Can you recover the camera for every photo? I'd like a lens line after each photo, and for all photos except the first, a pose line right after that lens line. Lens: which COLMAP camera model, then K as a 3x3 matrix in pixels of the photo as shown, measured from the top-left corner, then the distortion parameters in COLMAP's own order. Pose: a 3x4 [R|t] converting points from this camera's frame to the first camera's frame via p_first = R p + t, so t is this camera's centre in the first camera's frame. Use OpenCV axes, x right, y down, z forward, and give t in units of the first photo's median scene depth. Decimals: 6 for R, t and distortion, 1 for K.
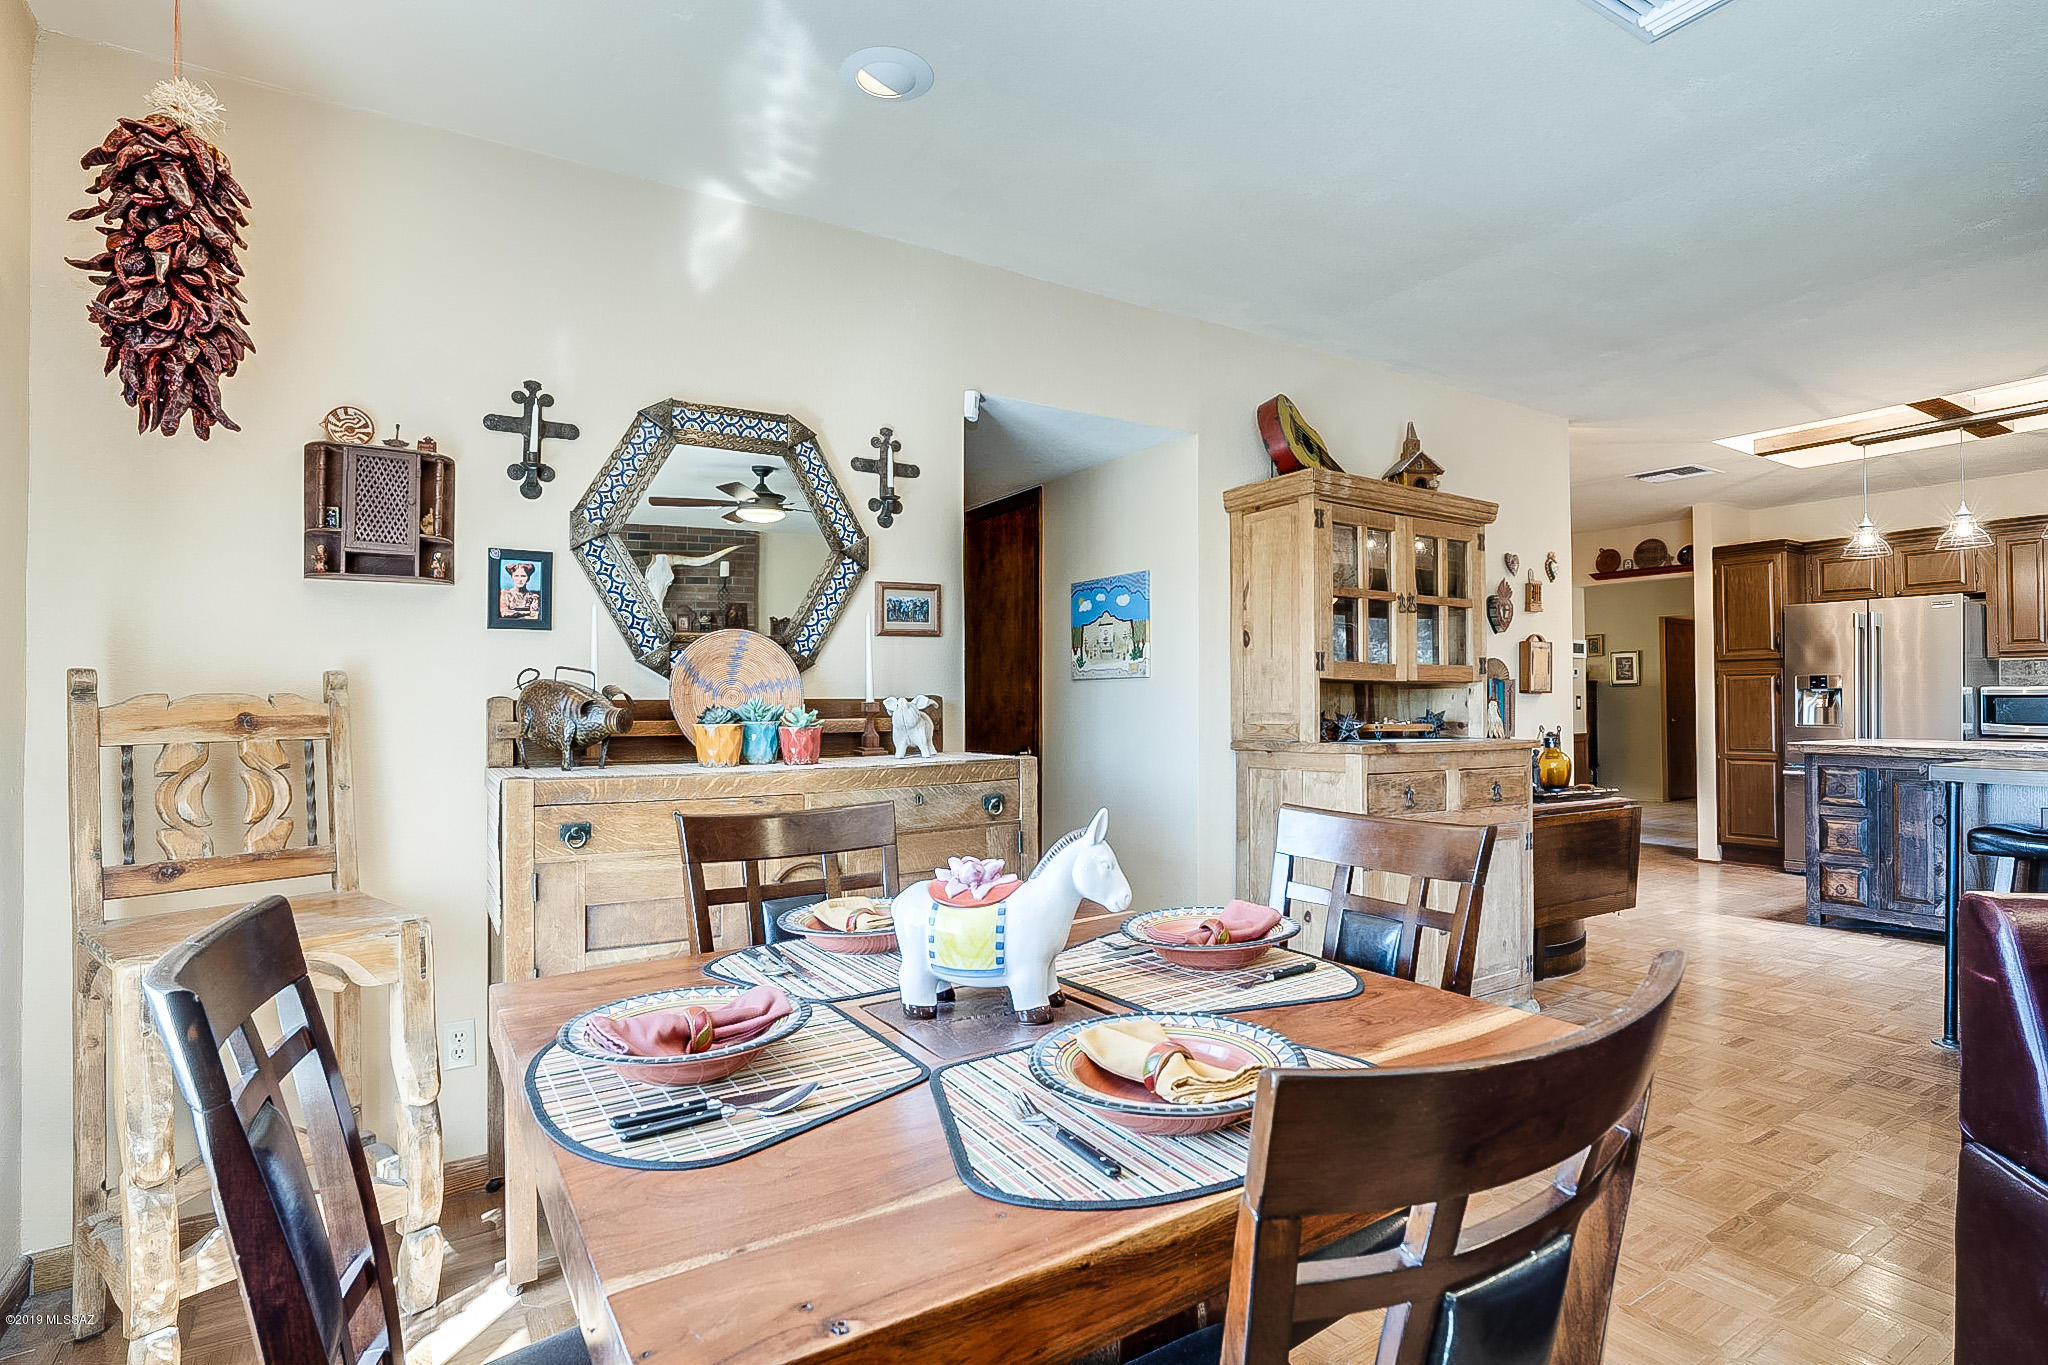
lens RADIAL K [[1018.6, 0, 1024.0], [0, 1018.6, 682.5], [0, 0, 1]] dist [-0.123719, 0.087823]
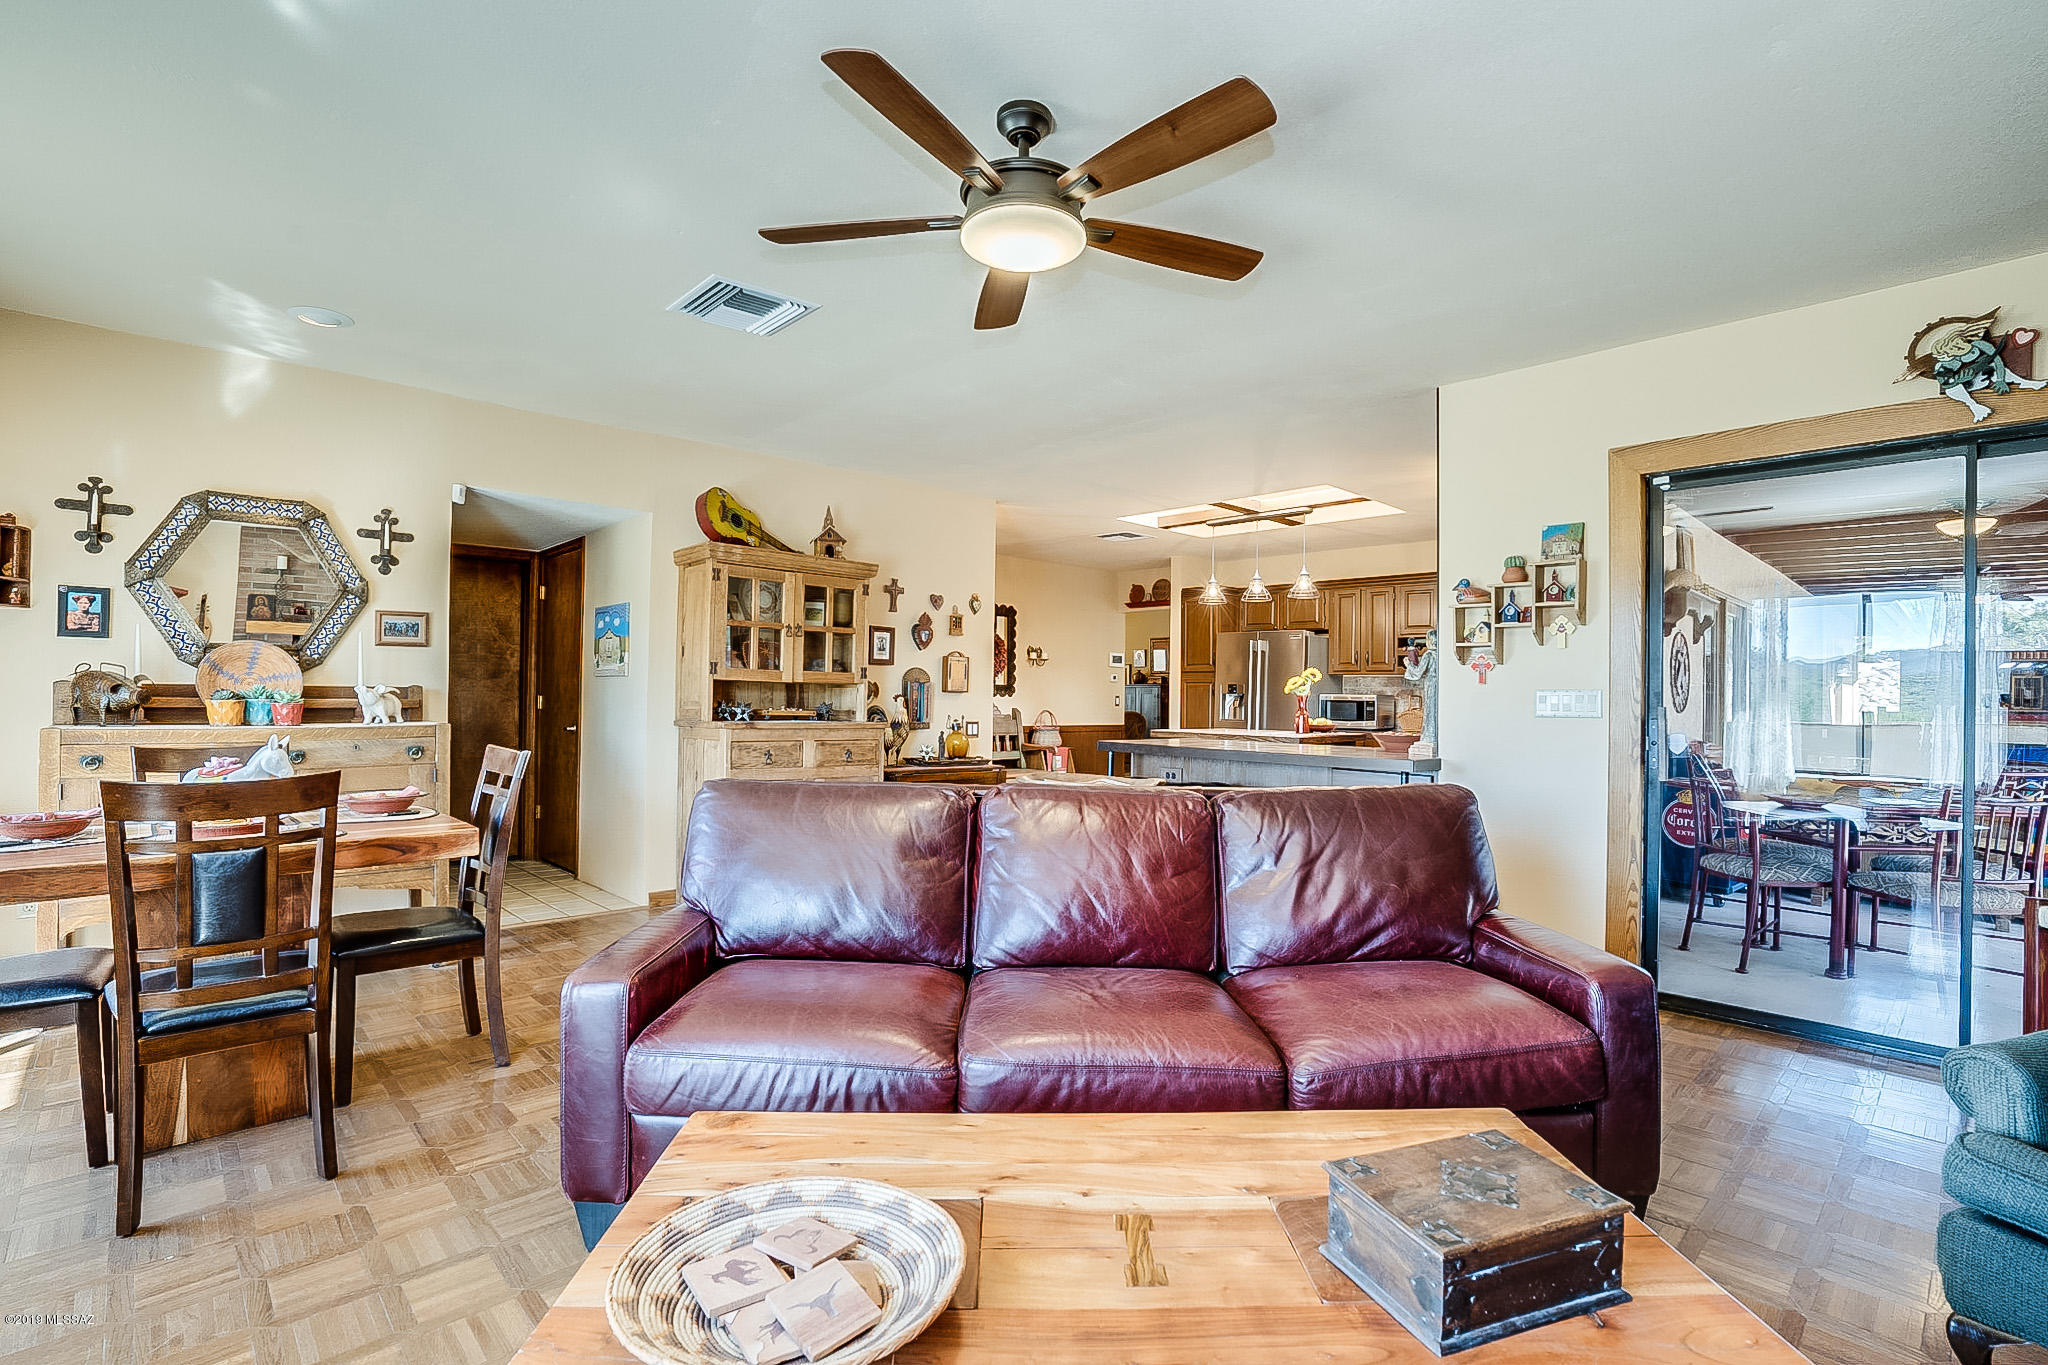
lens RADIAL K [[954.7, 0, 1024.0], [0, 954.7, 682.5], [0, 0, 1]] dist [-0.028684, 0.001326]
pose [[0.982801, 0.021040, 0.183463, 0.563395], [-0.022125, 0.999748, 0.003868, -0.017465], [-0.183335, -0.007861, 0.983019, -0.585054]]
